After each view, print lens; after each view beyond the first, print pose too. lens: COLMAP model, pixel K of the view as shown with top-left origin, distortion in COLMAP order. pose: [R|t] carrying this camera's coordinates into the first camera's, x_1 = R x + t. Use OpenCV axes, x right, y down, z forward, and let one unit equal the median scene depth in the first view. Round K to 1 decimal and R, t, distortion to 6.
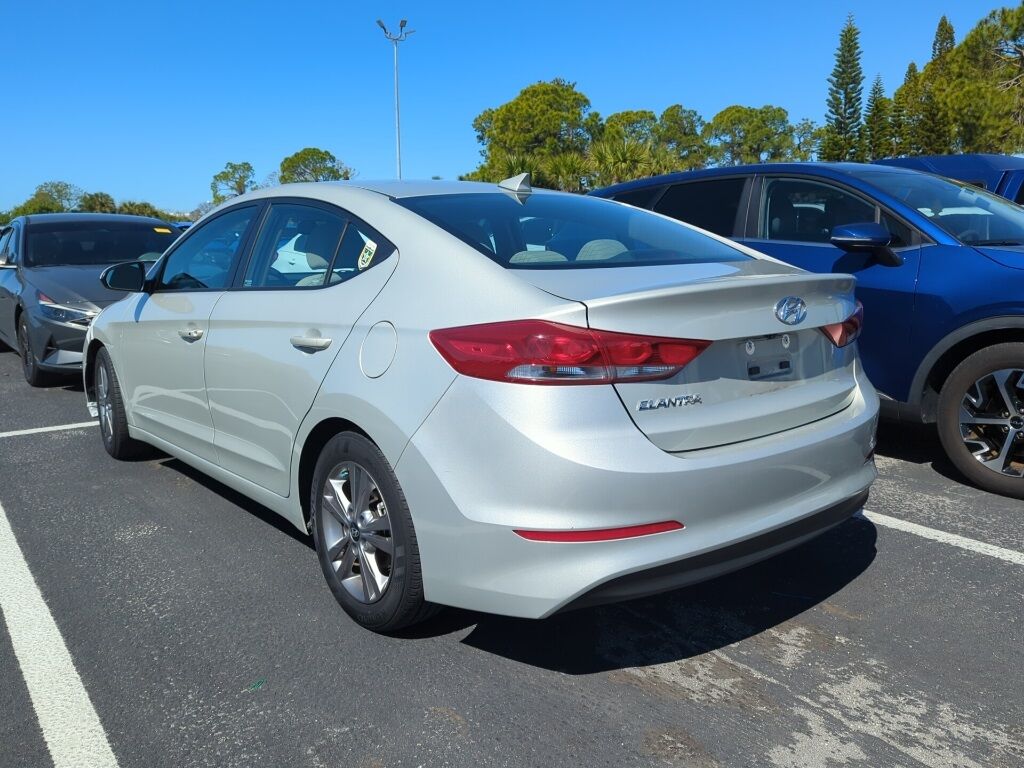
lens RADIAL K [[877.1, 0, 513.8], [0, 877.1, 383.6], [0, 0, 1]] dist [-0.007448, -0.000336]
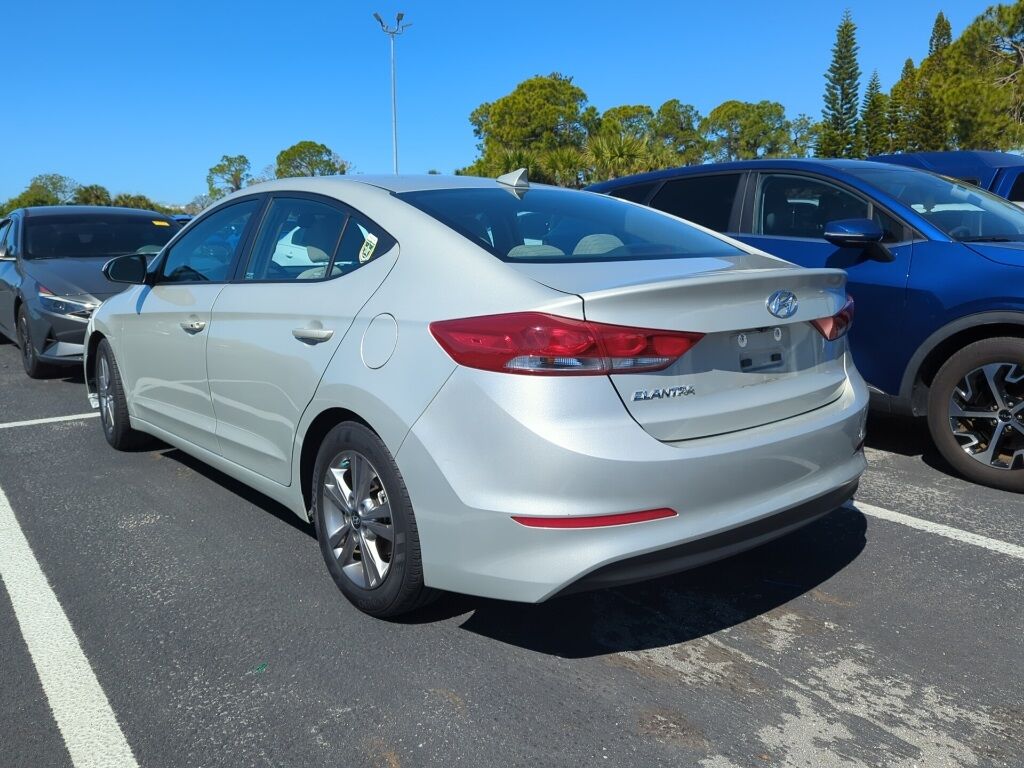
lens RADIAL K [[877.1, 0, 516.4], [0, 877.1, 384.1], [0, 0, 1]] dist [-0.007448, -0.000336]
pose [[0.999969, 0.002742, 0.007376, -0.002111], [-0.002792, 0.999973, 0.006763, 0.003707], [-0.007357, -0.006784, 0.999950, -0.021456]]
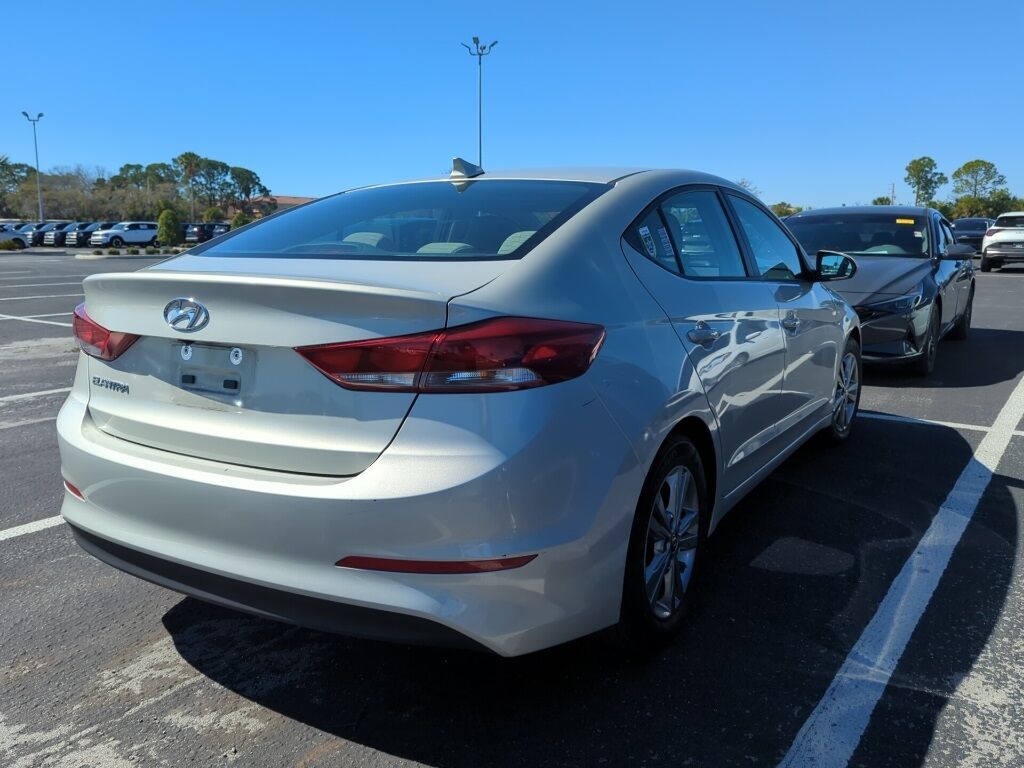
lens RADIAL K [[877.1, 0, 514.9], [0, 877.1, 387.7], [0, 0, 1]] dist [-0.007448, -0.000336]
pose [[0.287858, 0.160717, -0.944091, 1.086043], [-0.148433, 0.981392, 0.121809, -0.146649], [0.946100, 0.105070, 0.306358, 0.942910]]
